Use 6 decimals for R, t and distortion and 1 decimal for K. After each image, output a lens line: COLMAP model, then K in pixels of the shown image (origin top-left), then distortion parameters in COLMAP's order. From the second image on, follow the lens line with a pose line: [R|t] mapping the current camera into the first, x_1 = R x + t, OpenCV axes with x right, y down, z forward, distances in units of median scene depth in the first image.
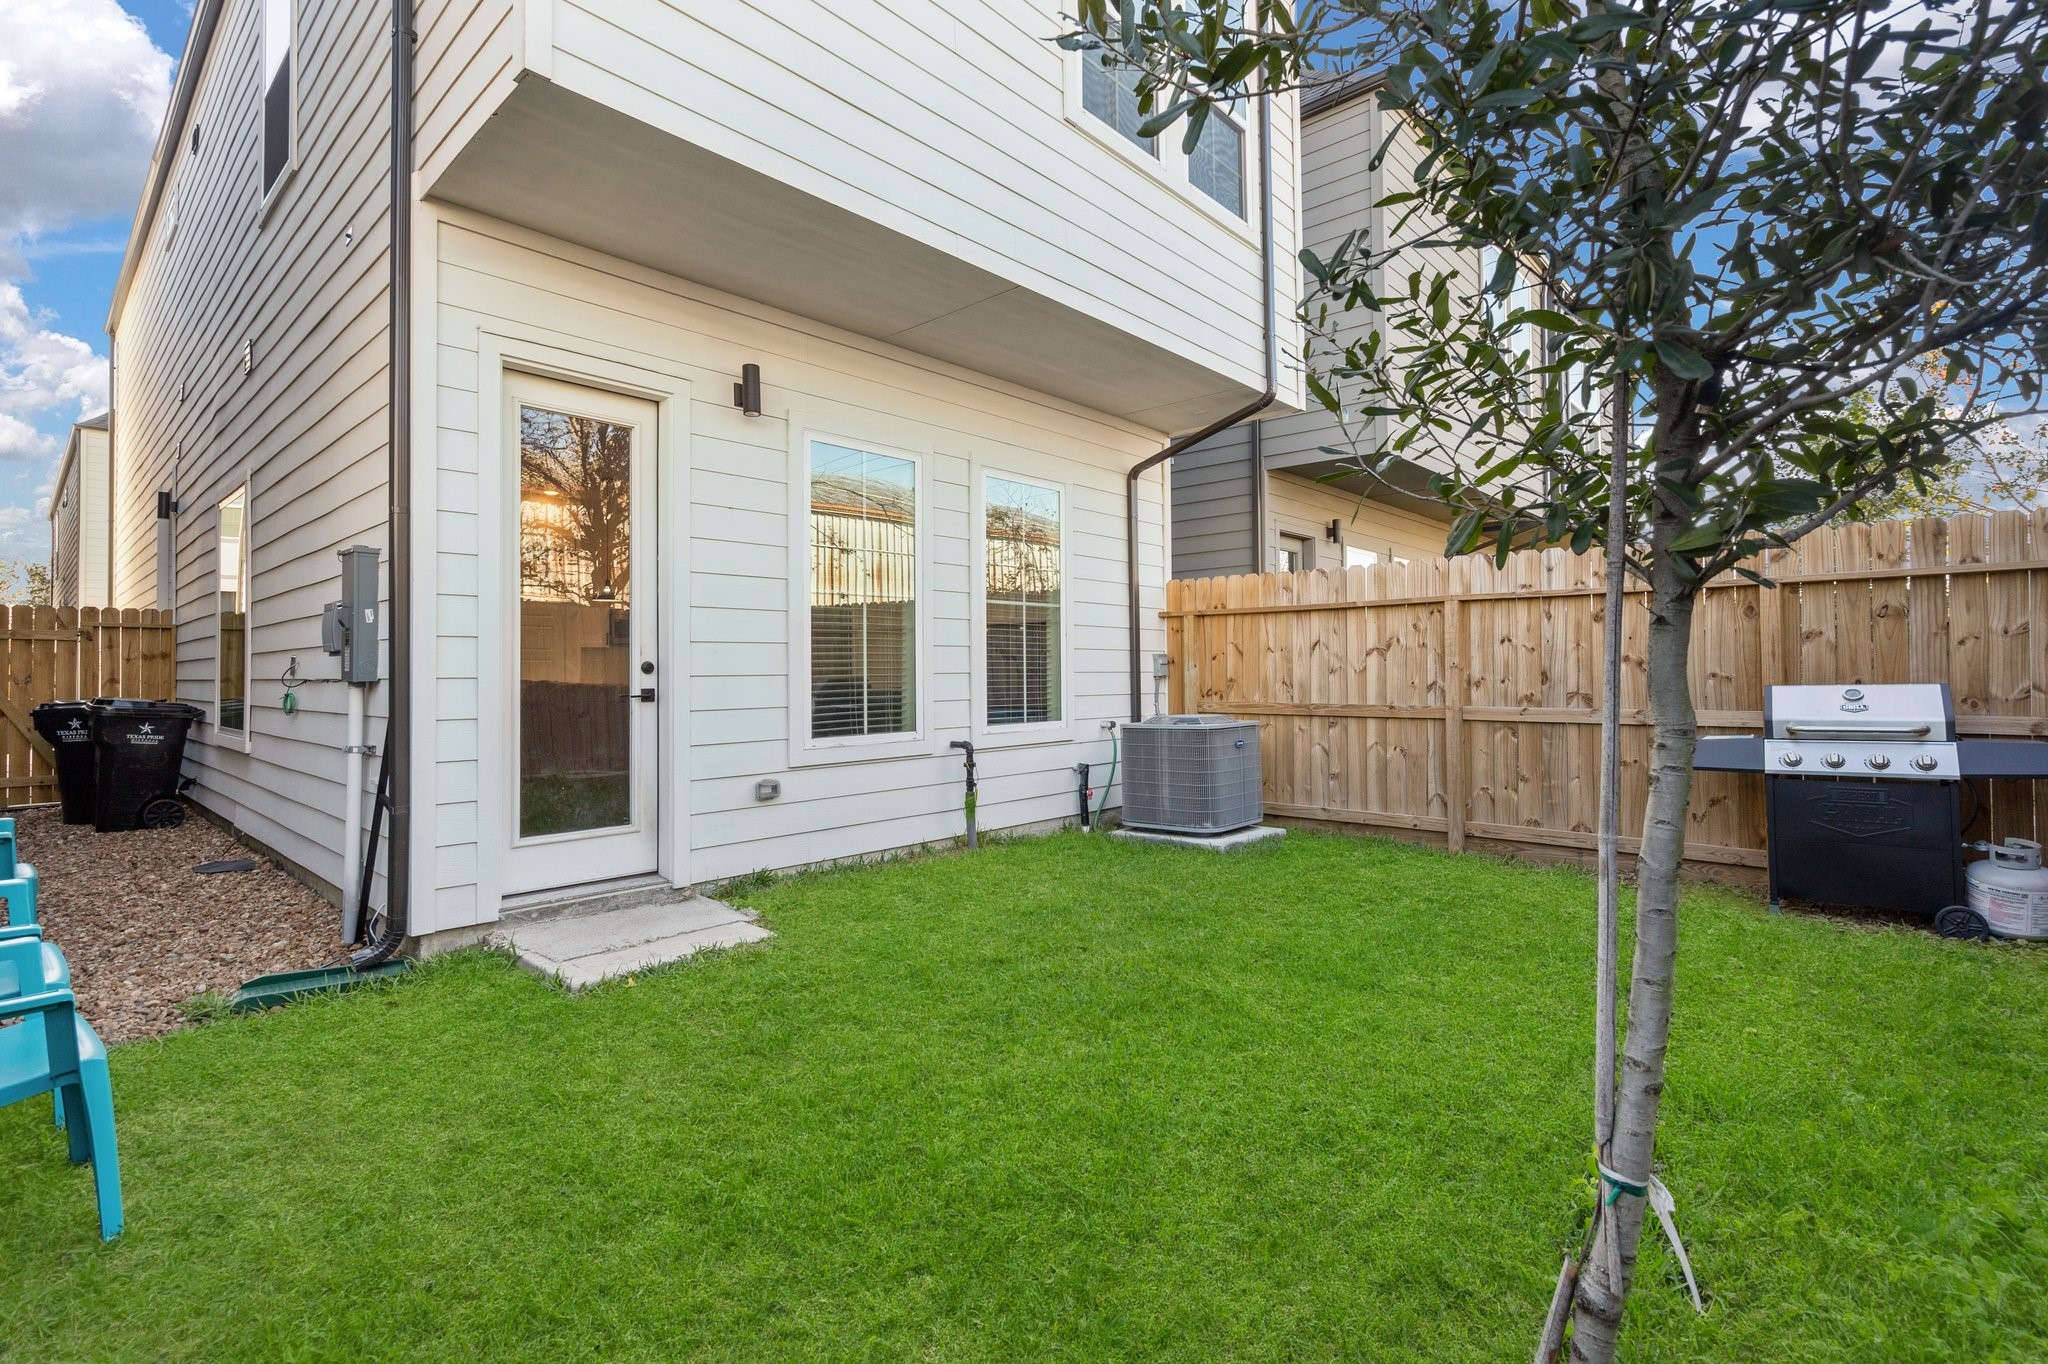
lens RADIAL K [[939.1, 0, 1024.6], [0, 939.1, 665.6], [0, 0, 1]] dist [0.000438, 0.000237]
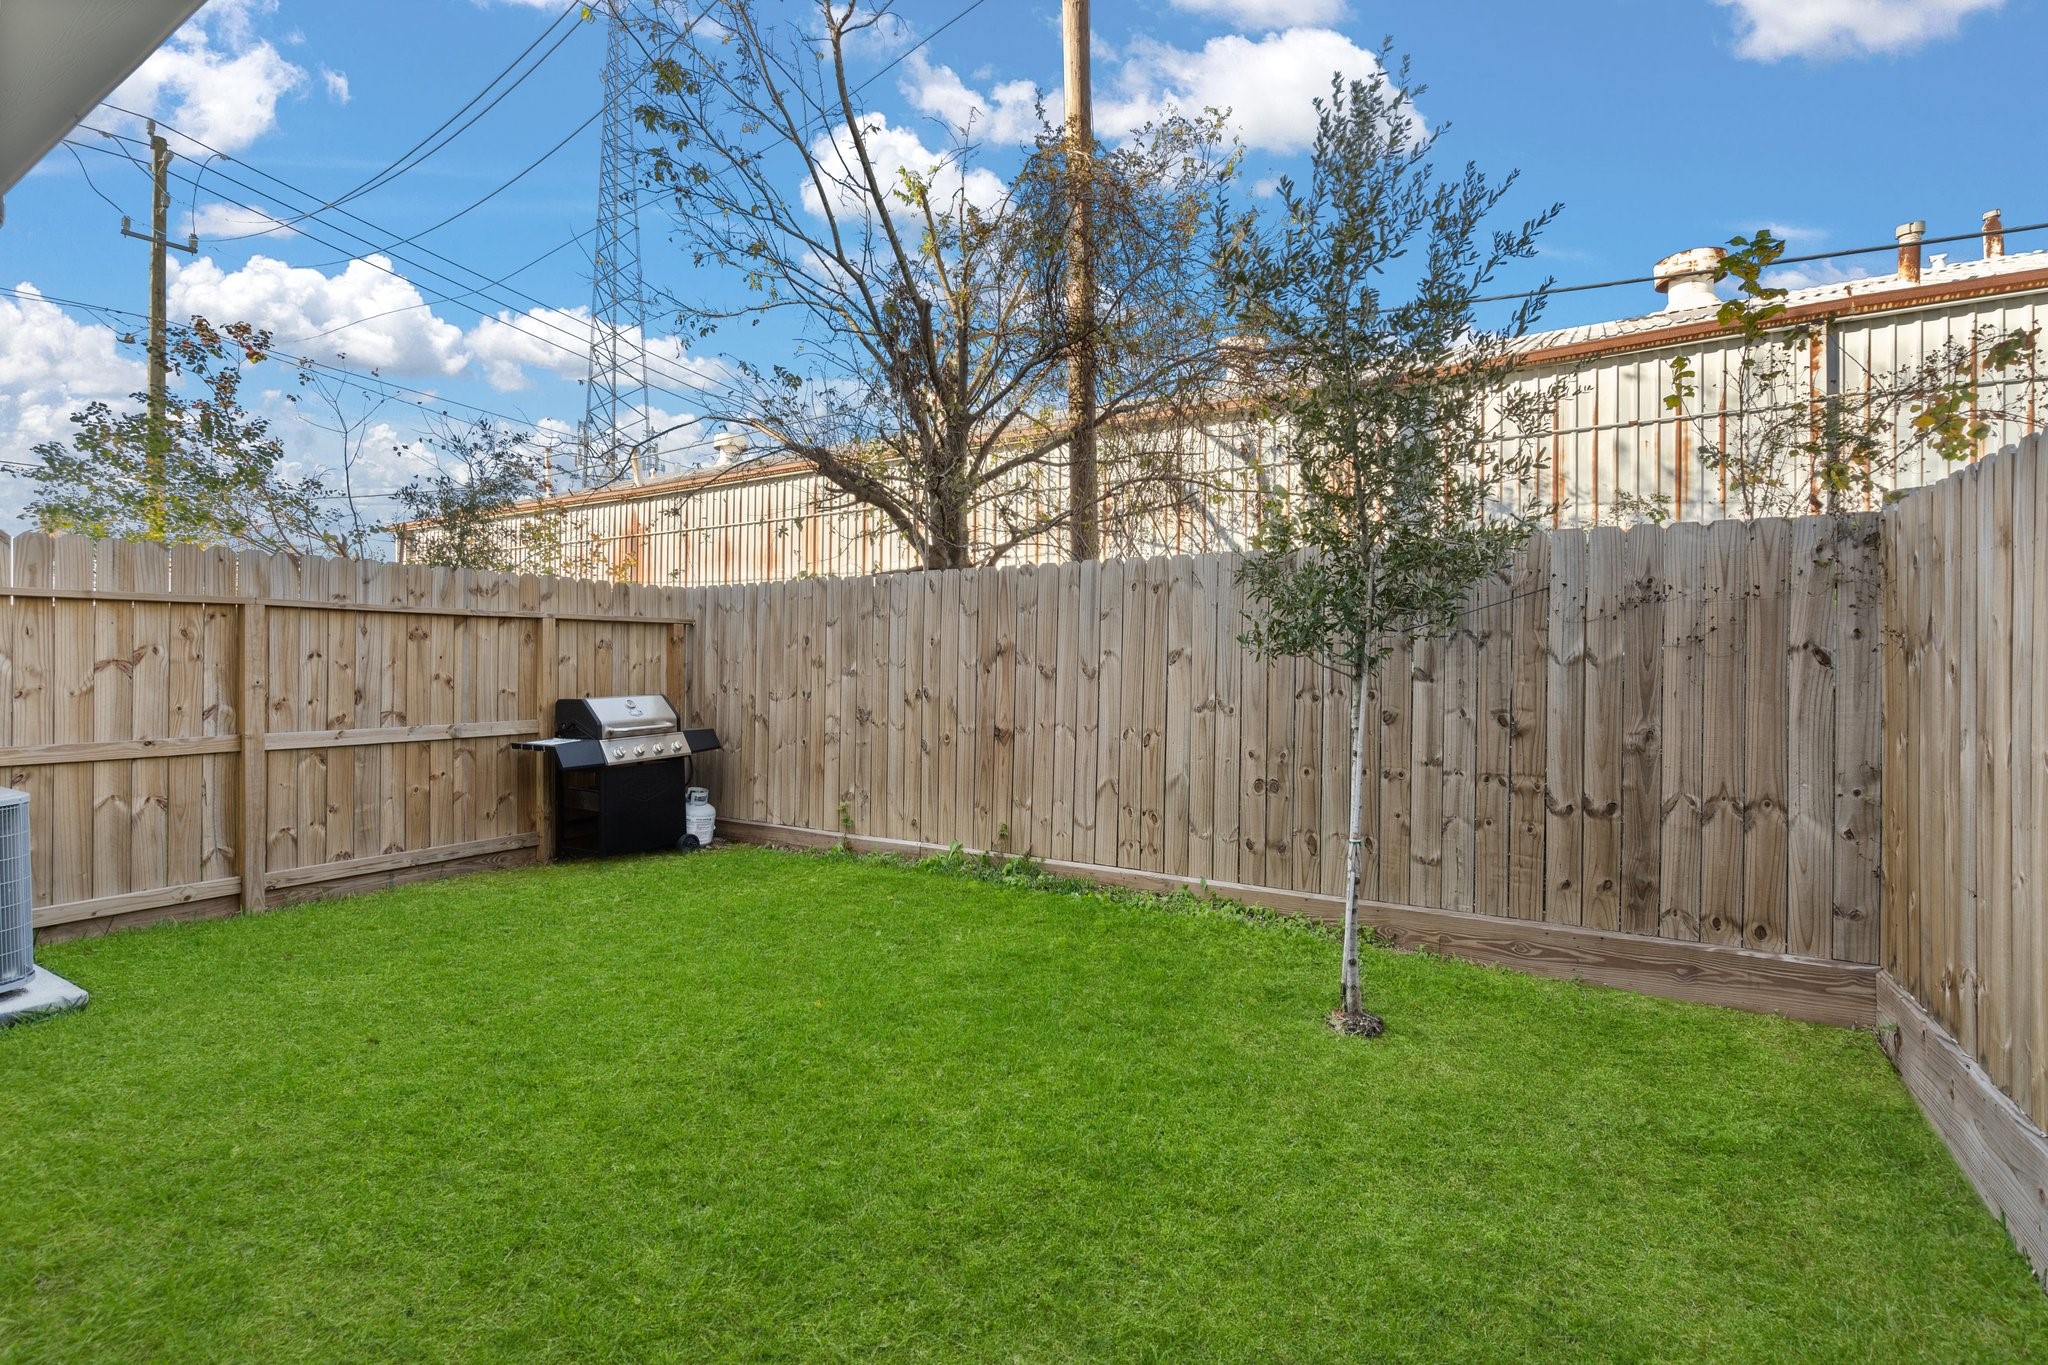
lens RADIAL K [[939.1, 0, 1021.9], [0, 939.1, 675.8], [0, 0, 1]] dist [0.000438, 0.000237]
pose [[-0.179979, -0.000701, 0.983670, -0.434838], [-0.001700, 0.999998, 0.000402, -0.008865], [-0.983669, -0.001600, -0.179980, 0.467702]]
